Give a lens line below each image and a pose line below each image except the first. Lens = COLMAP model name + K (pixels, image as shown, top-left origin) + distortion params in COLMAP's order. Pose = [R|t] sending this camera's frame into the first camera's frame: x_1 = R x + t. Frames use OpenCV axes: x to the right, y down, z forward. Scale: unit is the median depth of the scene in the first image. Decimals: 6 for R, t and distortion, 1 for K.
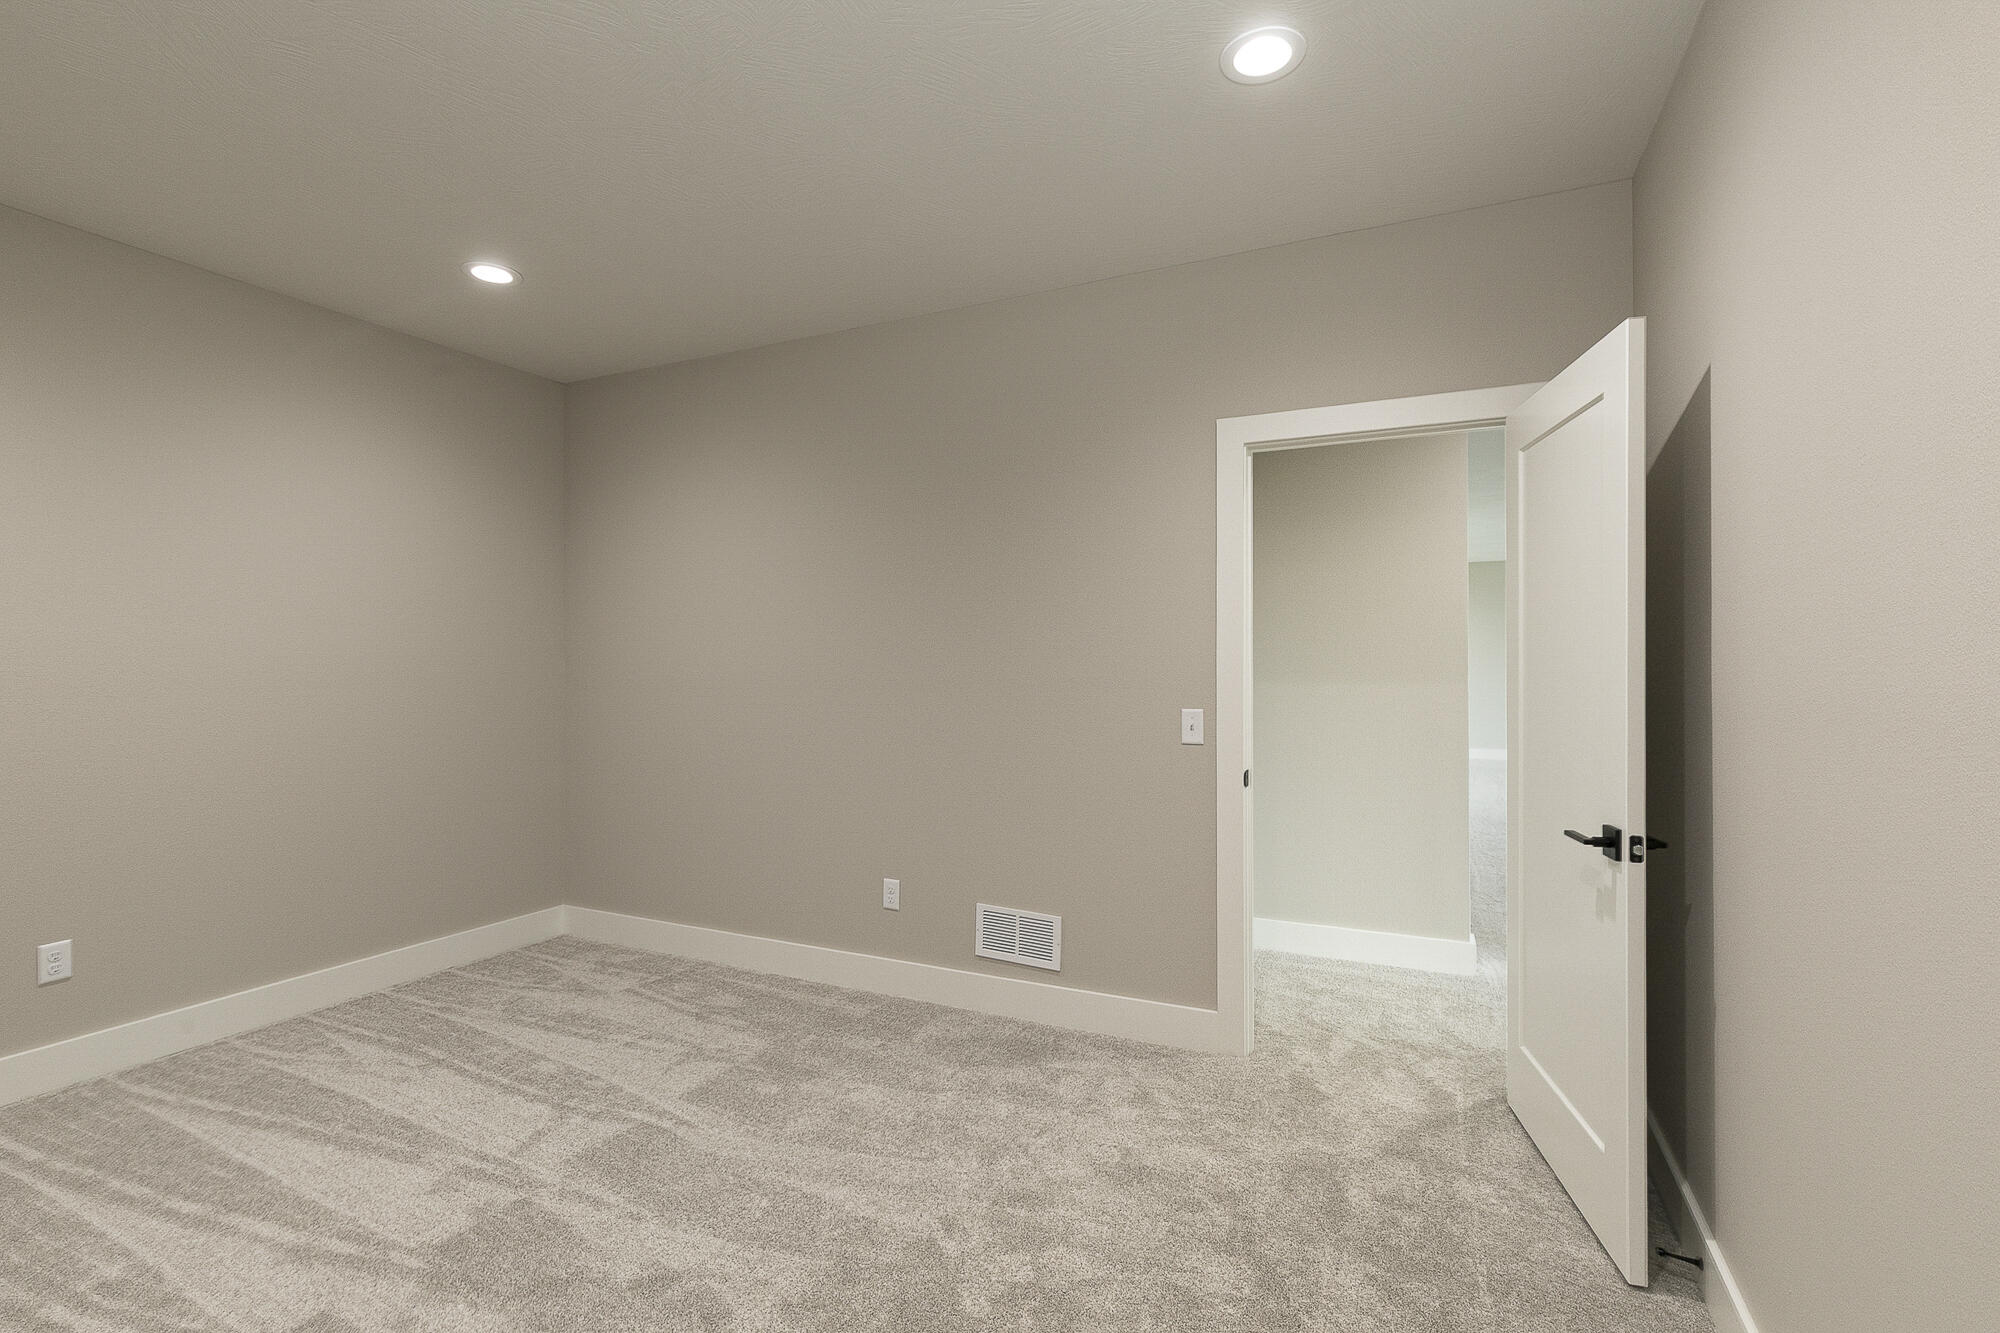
lens RADIAL K [[903.3, 0, 1000.0], [0, 903.3, 666.5], [0, 0, 1]] dist [-0.000150, -0.000009]
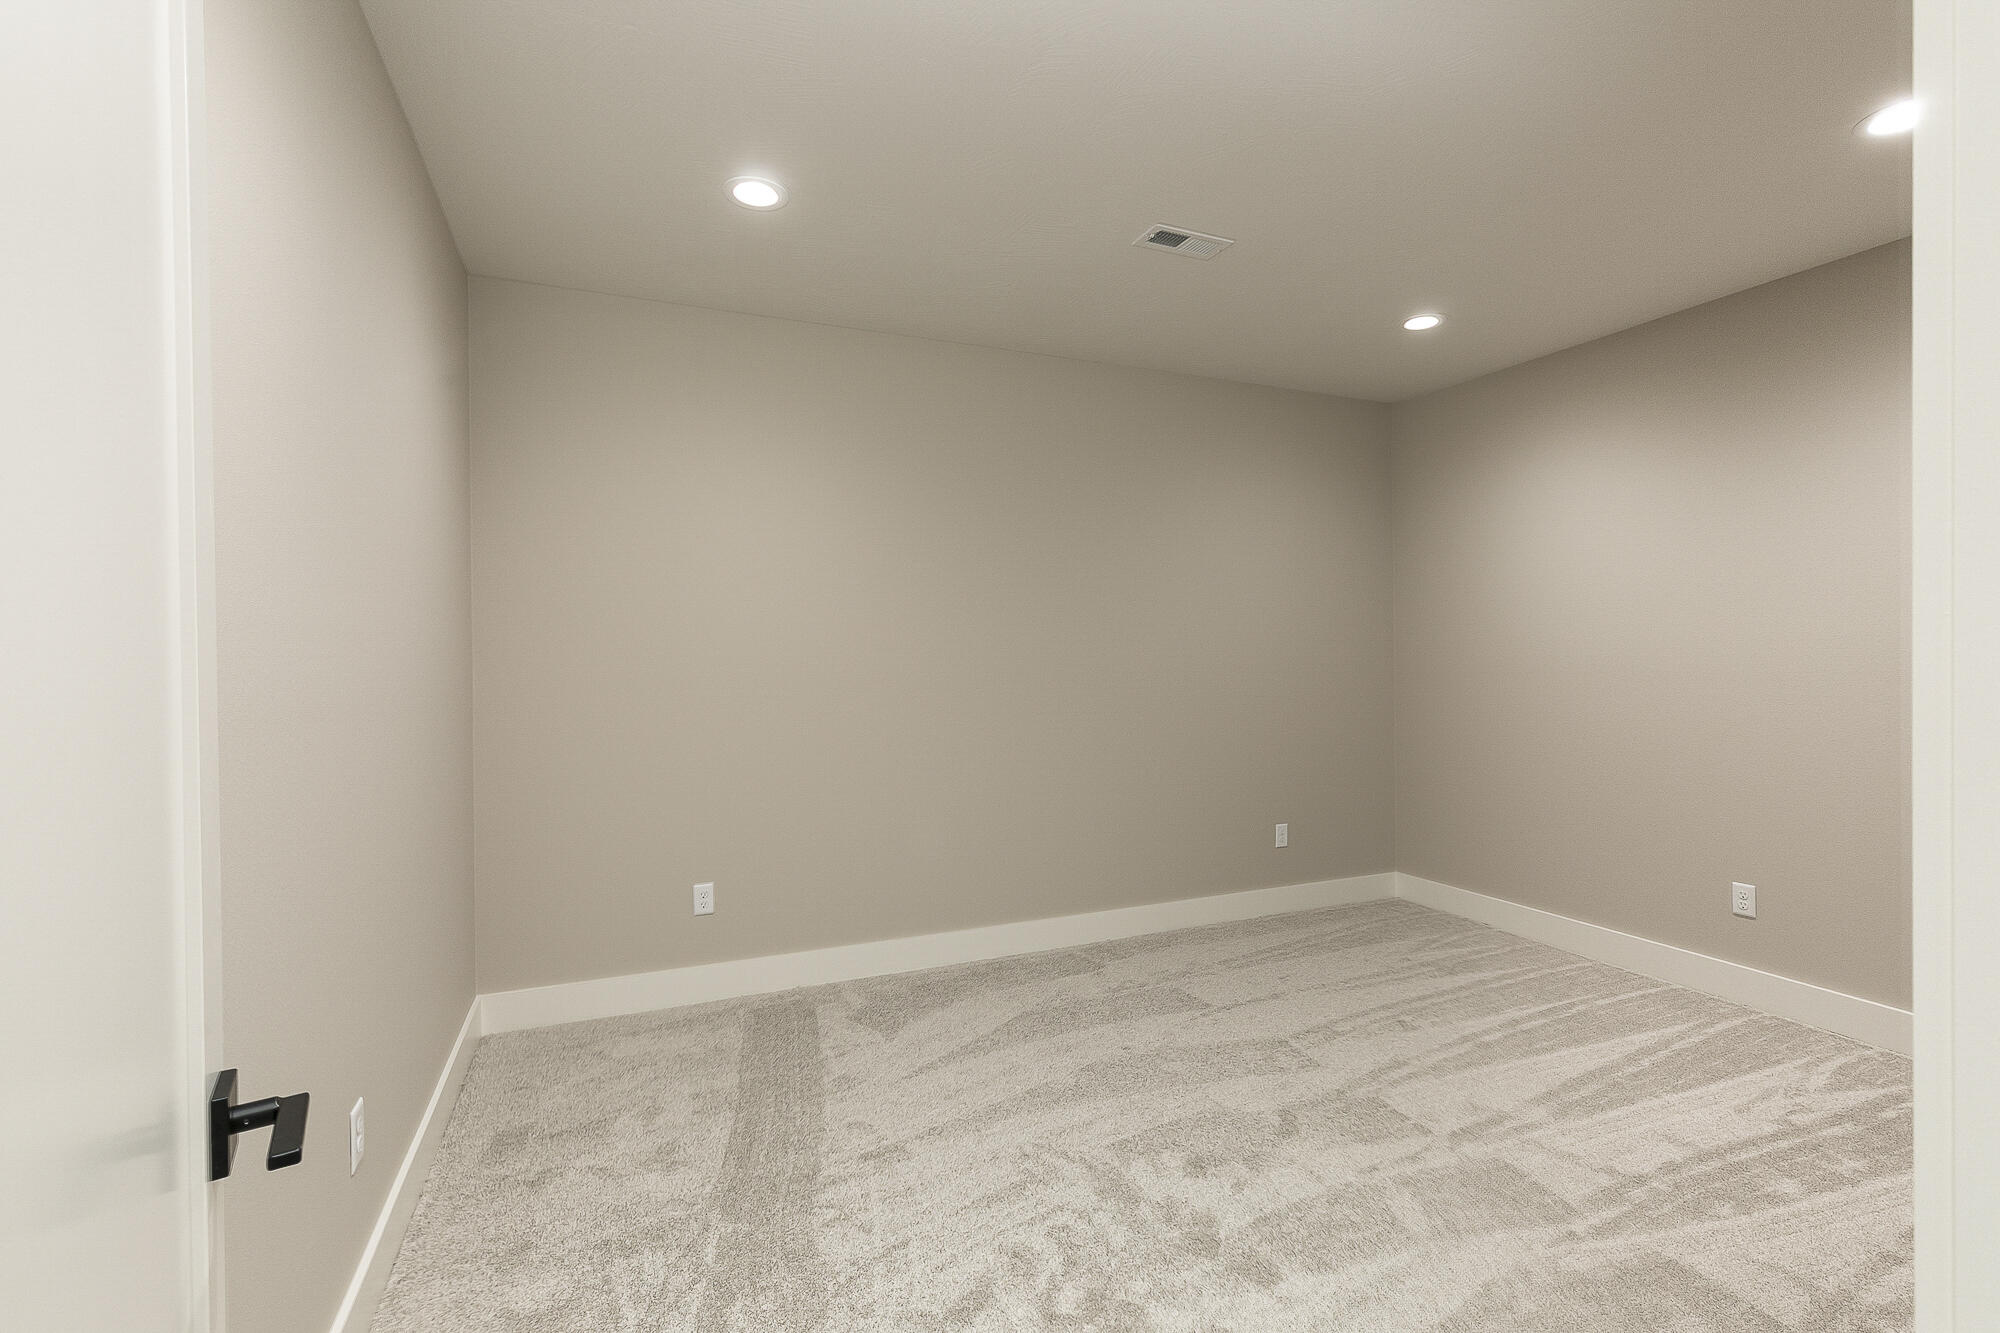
lens RADIAL K [[903.3, 0, 1000.0], [0, 903.3, 666.5], [0, 0, 1]] dist [-0.000150, -0.000009]
pose [[-0.669548, 0.008857, -0.742716, 0.588607], [0.004538, 0.999959, 0.007834, -0.001027], [0.742755, 0.001874, -0.669561, 1.203945]]
